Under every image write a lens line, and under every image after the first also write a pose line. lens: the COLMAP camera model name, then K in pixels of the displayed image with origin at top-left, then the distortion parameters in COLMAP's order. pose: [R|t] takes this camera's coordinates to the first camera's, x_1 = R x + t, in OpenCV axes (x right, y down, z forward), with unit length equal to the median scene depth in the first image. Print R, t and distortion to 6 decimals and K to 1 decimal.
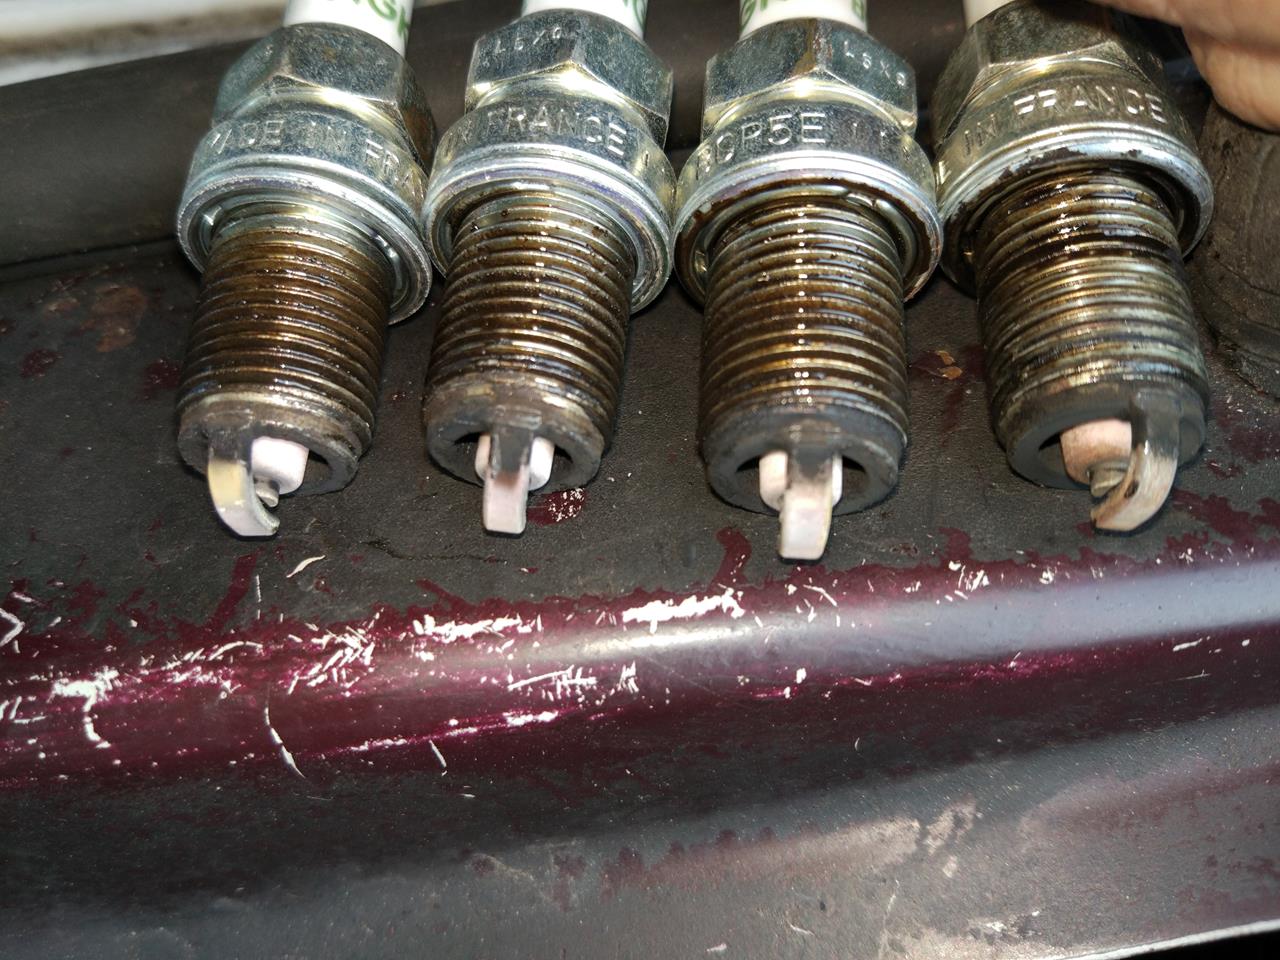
lens RADIAL K [[1088.9, 0, 640.0], [0, 1088.9, 480.0], [0, 0, 1]] dist [-0.004600, -0.106497]
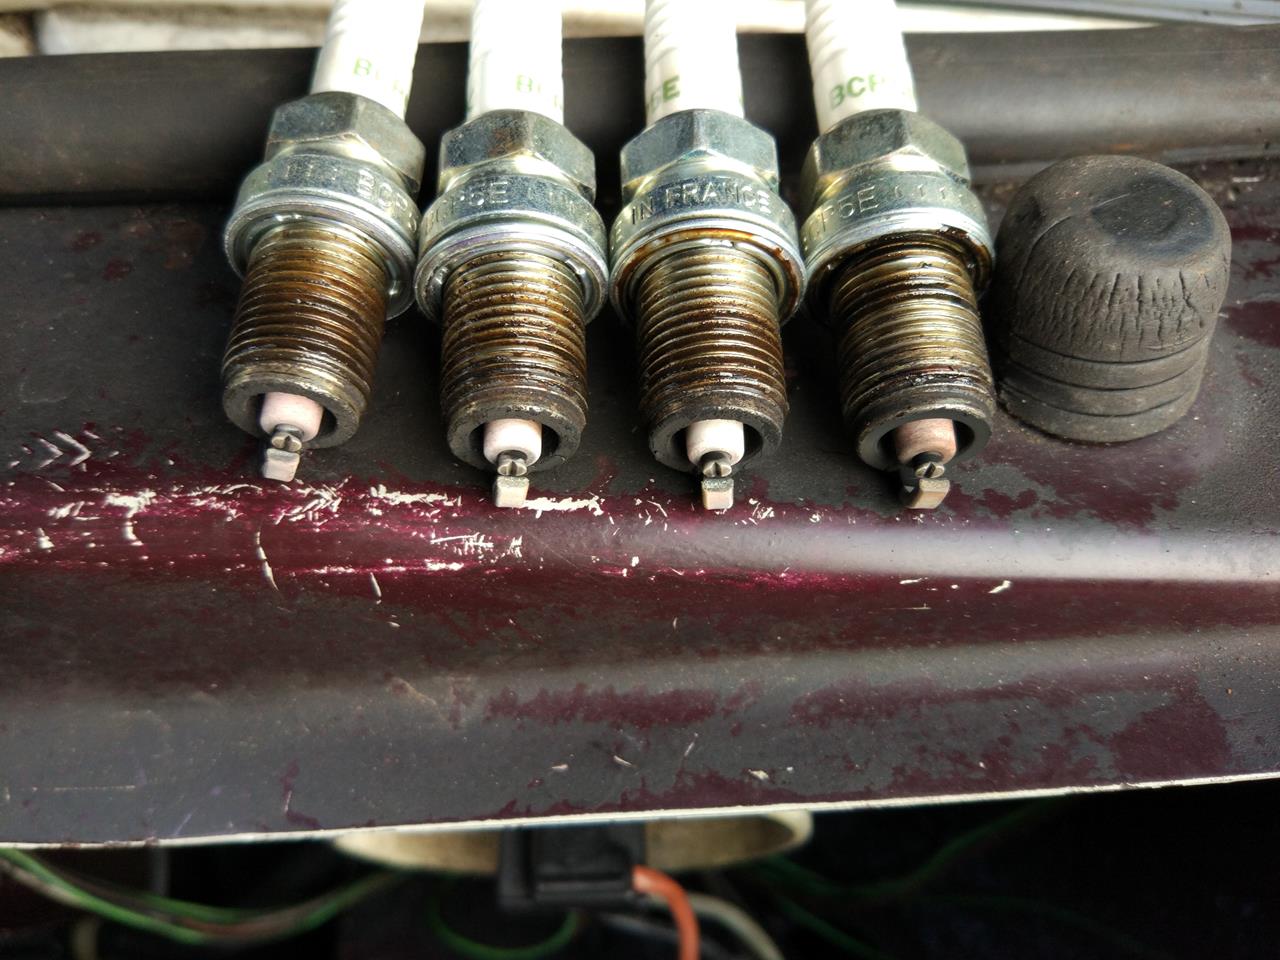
lens RADIAL K [[1034.4, 0, 640.0], [0, 1034.4, 480.0], [0, 0, 1]] dist [0.071056, -0.264789]
pose [[0.989890, 0.140983, 0.015516, 0.116142], [-0.141059, 0.989993, 0.003905, 0.066227], [-0.014810, -0.006054, 0.999872, -0.357196]]
